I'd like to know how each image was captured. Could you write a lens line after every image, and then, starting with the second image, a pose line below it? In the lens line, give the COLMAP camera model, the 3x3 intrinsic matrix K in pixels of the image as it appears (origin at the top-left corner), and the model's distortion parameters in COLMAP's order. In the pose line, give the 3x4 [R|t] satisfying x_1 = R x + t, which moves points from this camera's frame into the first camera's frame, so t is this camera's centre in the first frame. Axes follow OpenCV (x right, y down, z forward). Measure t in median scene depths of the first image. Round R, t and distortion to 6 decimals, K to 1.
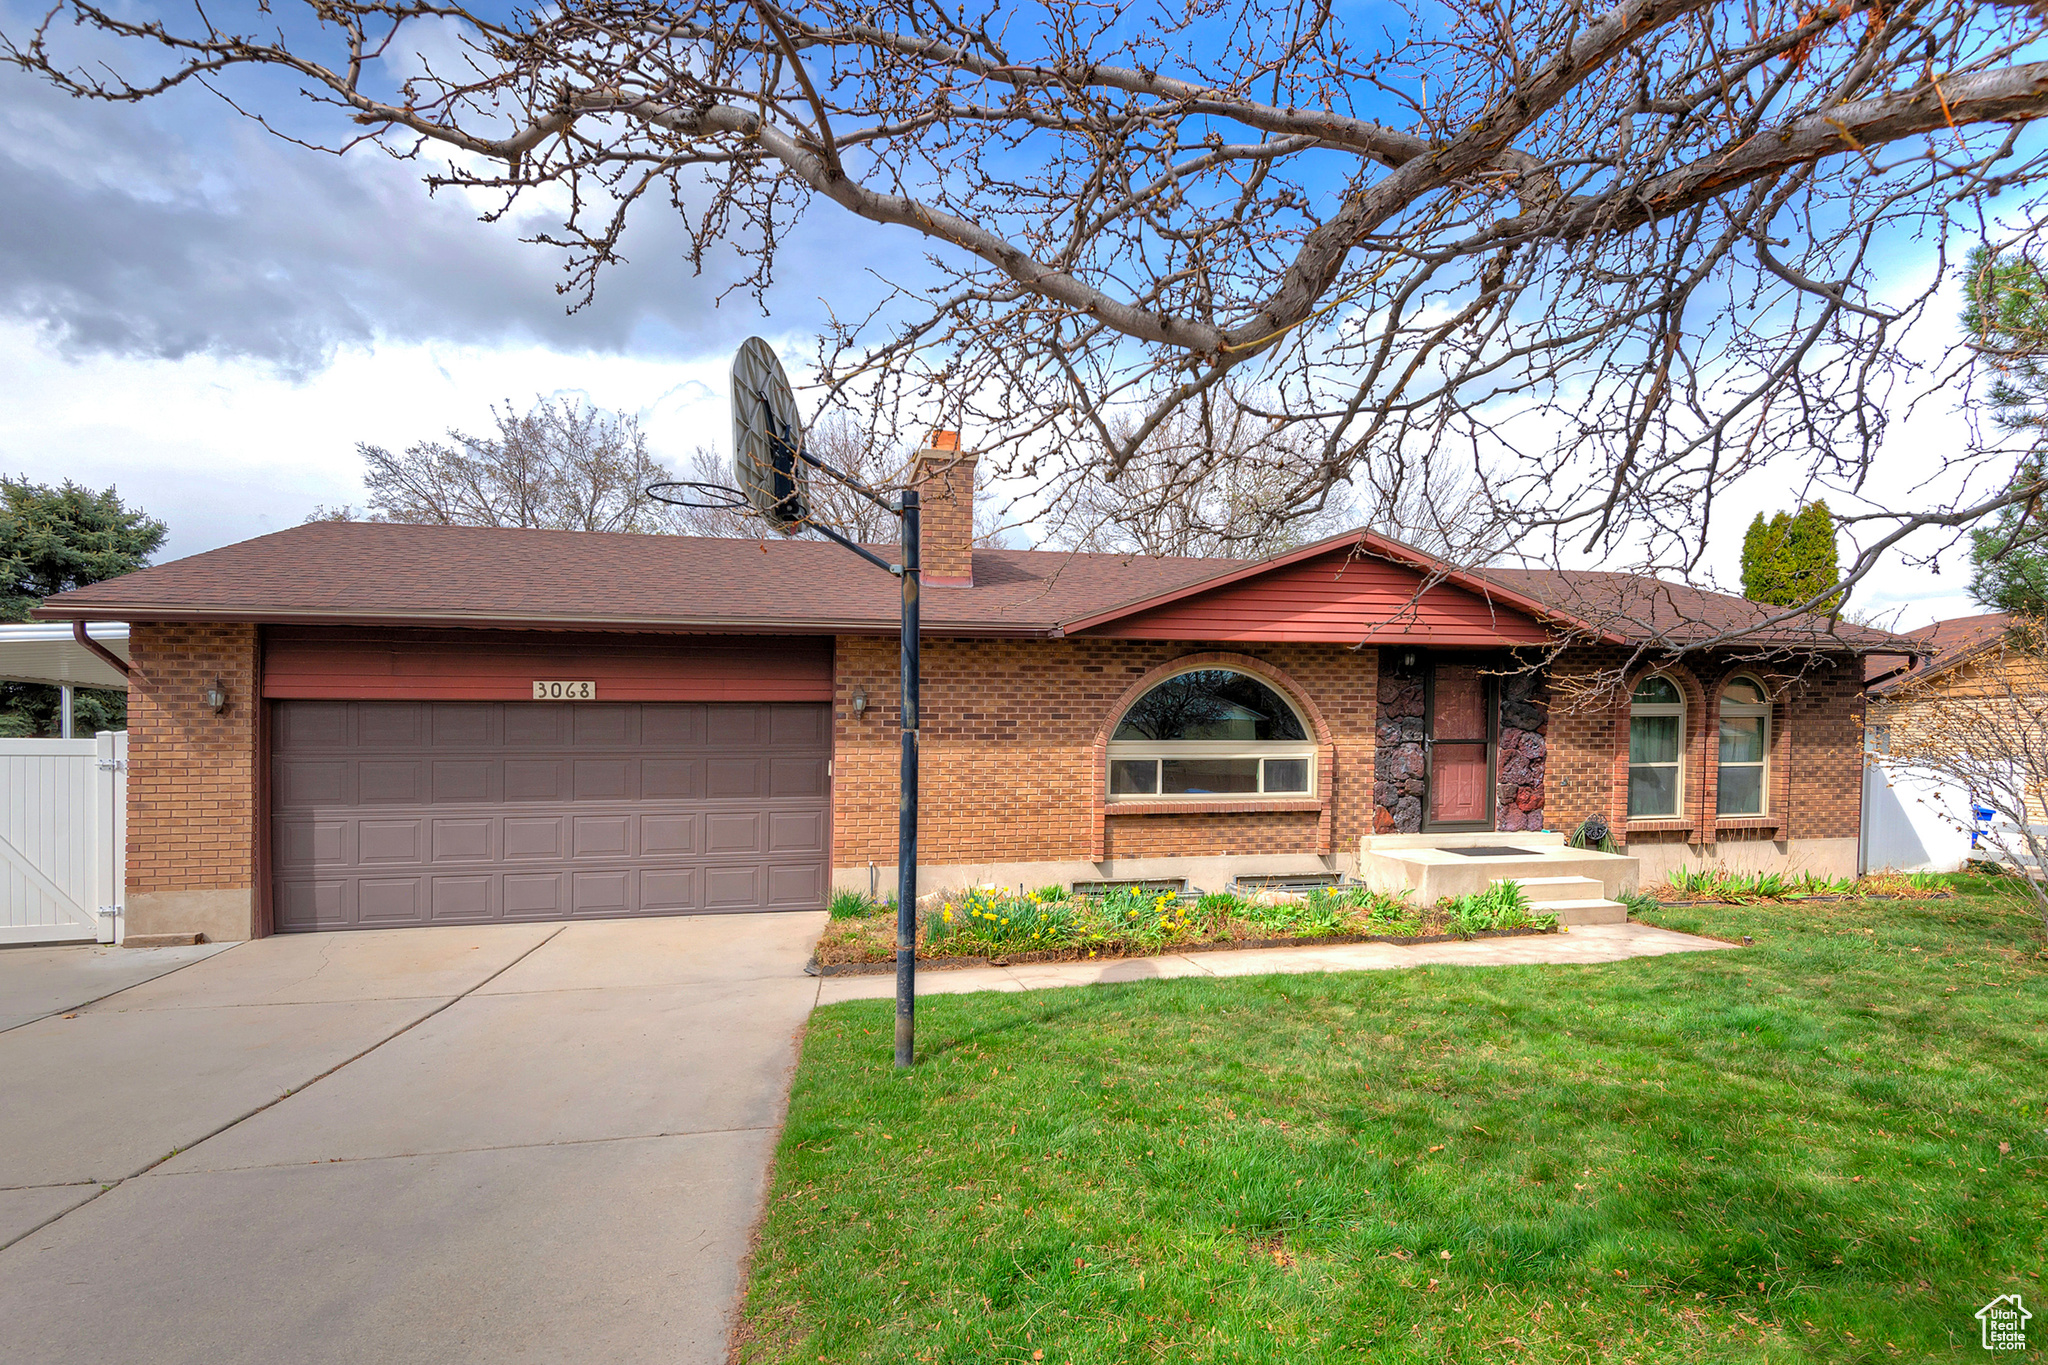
lens RADIAL K [[947.5, 0, 1037.5], [0, 947.5, 750.0], [0, 0, 1]] dist [0.021881, -0.014747]
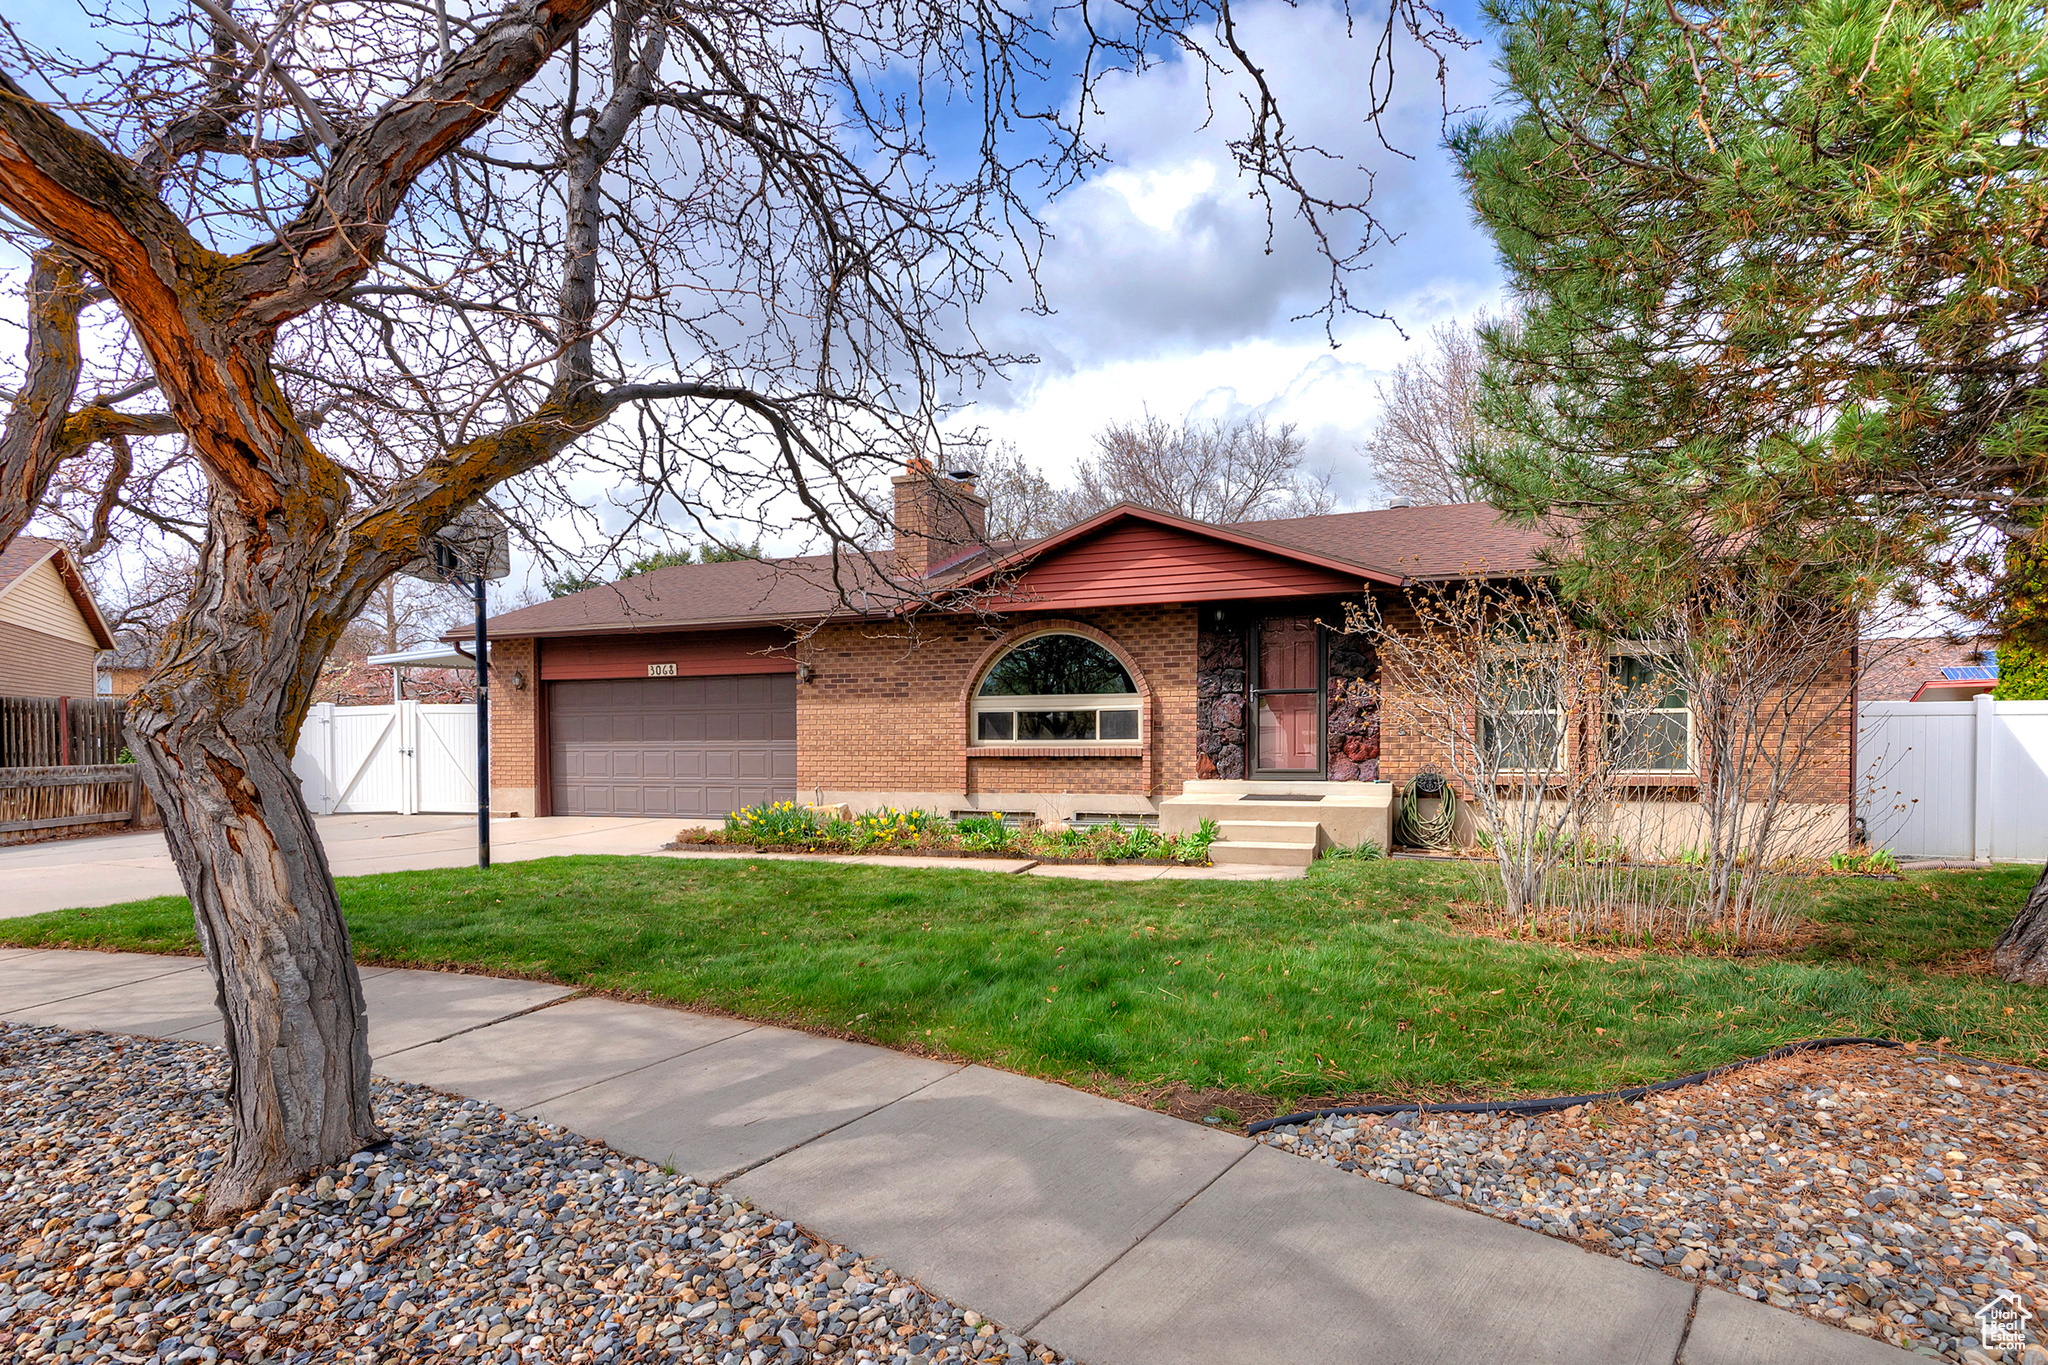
lens RADIAL K [[947.5, 0, 1055.0], [0, 947.5, 718.6], [0, 0, 1]] dist [0.021881, -0.014747]
pose [[0.854690, -0.003492, -0.519127, 0.825679], [0.011160, 0.999870, 0.011649, 0.005941], [0.519019, -0.015750, 0.854618, -0.001306]]
